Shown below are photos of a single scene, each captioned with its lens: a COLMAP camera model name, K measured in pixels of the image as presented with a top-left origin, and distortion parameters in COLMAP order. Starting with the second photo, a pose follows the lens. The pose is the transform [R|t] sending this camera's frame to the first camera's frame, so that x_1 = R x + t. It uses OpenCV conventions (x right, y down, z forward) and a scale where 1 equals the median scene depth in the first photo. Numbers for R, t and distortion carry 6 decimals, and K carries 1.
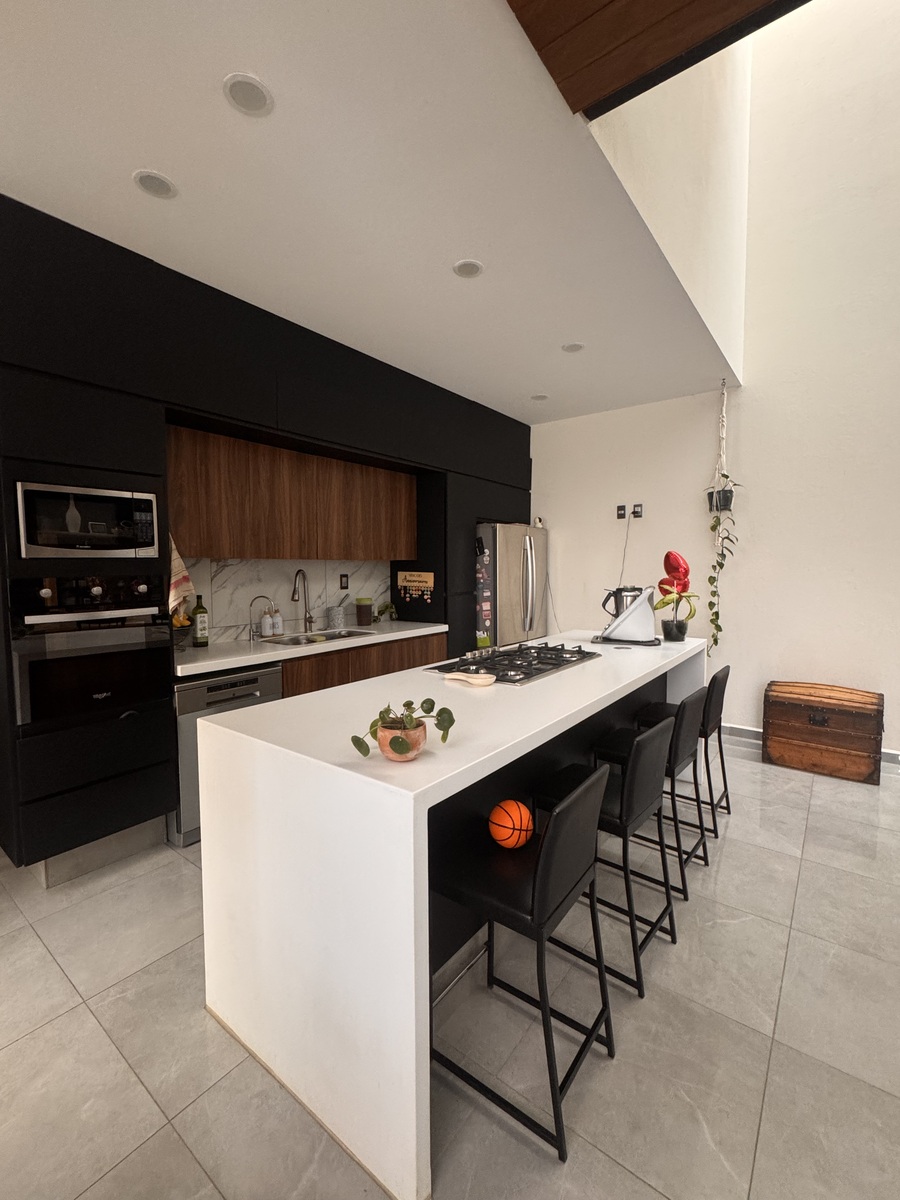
lens RADIAL K [[512.2, 0, 450.0], [0, 512.2, 600.0], [0, 0, 1]] dist [0.002112, 0.000321]
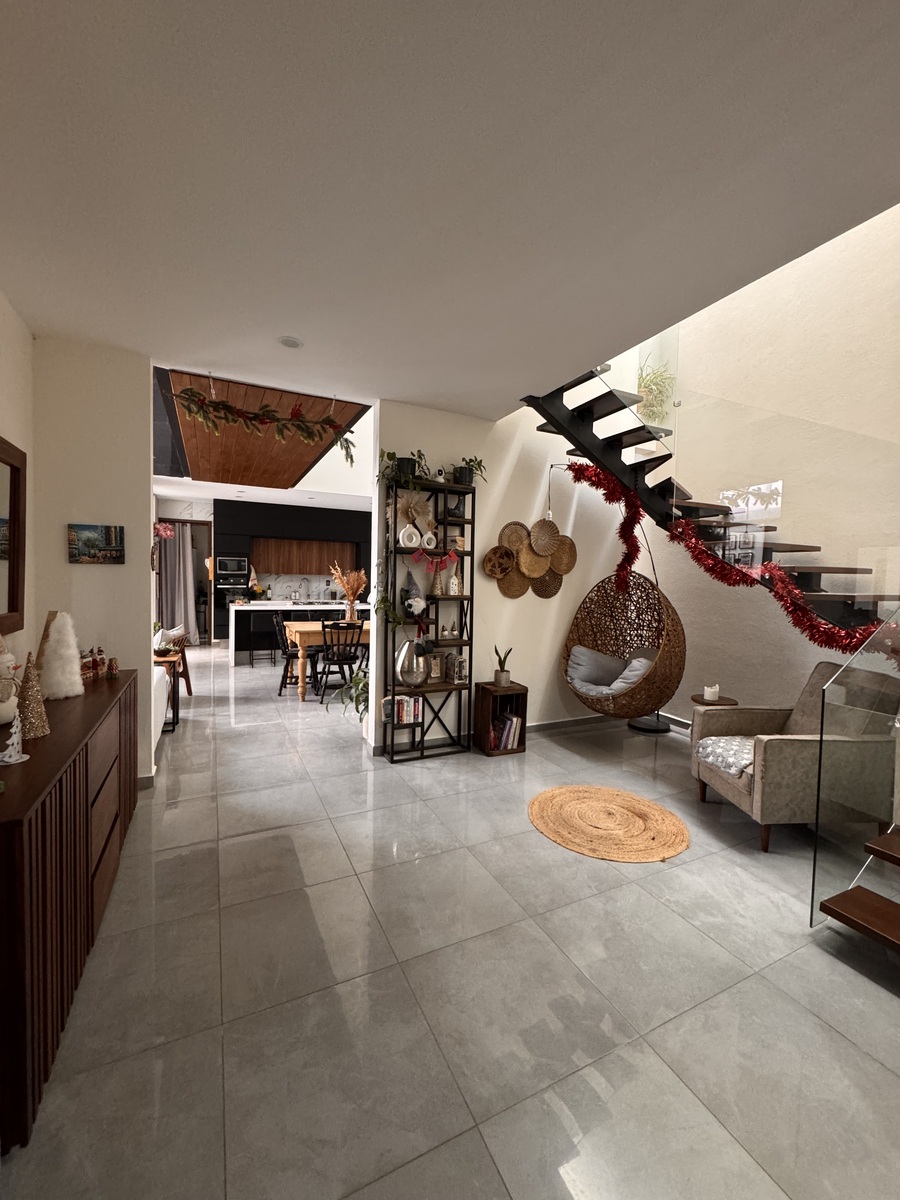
lens RADIAL K [[480.2, 0, 450.0], [0, 480.2, 600.0], [0, 0, 1]] dist [0.001759, 0.000269]
pose [[0.893528, 0.042359, -0.447005, 1.808783], [-0.054462, 0.998414, -0.014254, 0.065817], [0.445693, 0.037081, 0.894418, -1.175519]]
